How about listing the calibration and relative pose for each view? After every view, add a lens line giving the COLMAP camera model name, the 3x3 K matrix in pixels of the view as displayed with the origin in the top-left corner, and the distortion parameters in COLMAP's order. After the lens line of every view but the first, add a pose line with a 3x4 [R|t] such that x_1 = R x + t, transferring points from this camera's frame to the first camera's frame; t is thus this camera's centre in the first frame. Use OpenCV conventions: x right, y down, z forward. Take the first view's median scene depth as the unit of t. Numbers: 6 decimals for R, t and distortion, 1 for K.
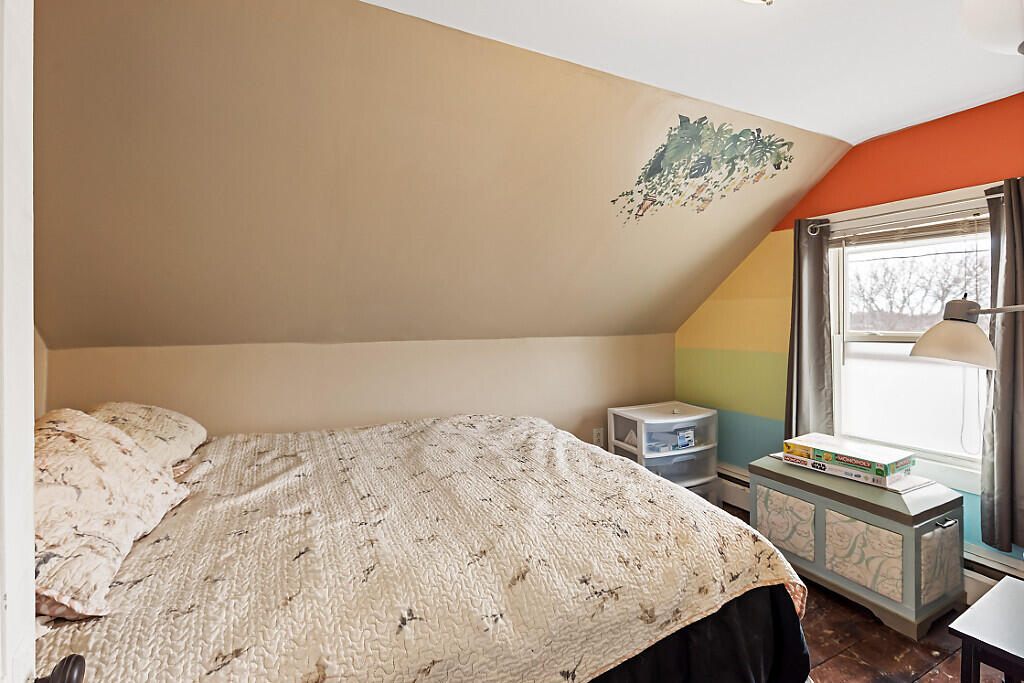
lens RADIAL K [[466.2, 0, 515.8], [0, 466.2, 319.6], [0, 0, 1]] dist [-0.003222, -0.001748]
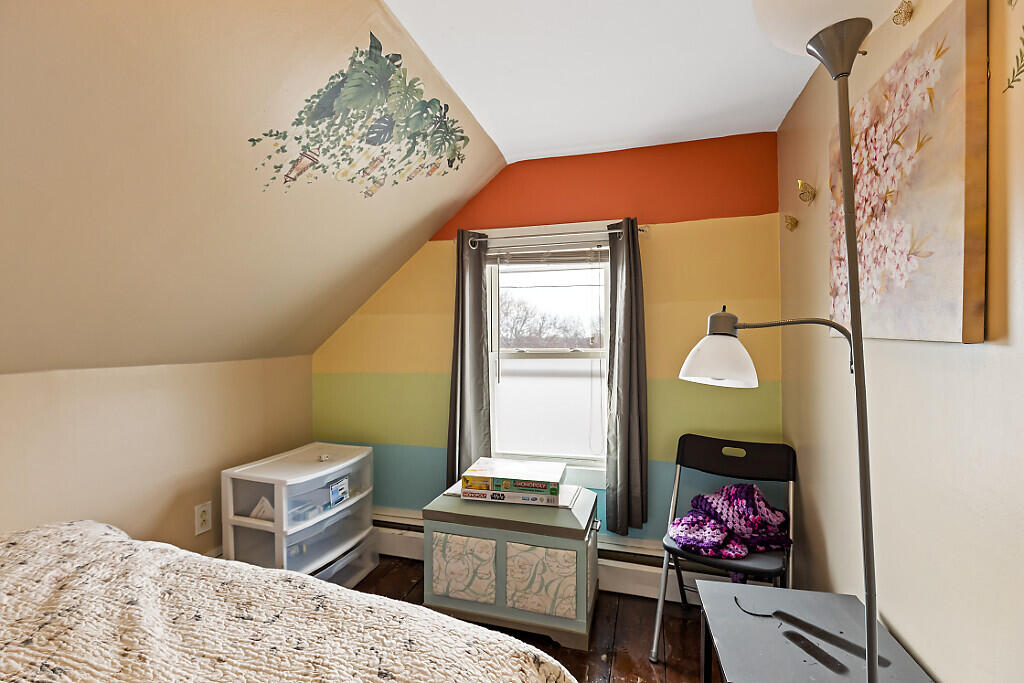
lens RADIAL K [[466.2, 0, 510.8], [0, 466.2, 338.0], [0, 0, 1]] dist [-0.003222, -0.001748]
pose [[0.690511, 0.002056, 0.723319, 0.003488], [0.000543, 0.999994, -0.003362, 0.005370], [-0.723322, 0.002714, 0.690506, 0.335719]]
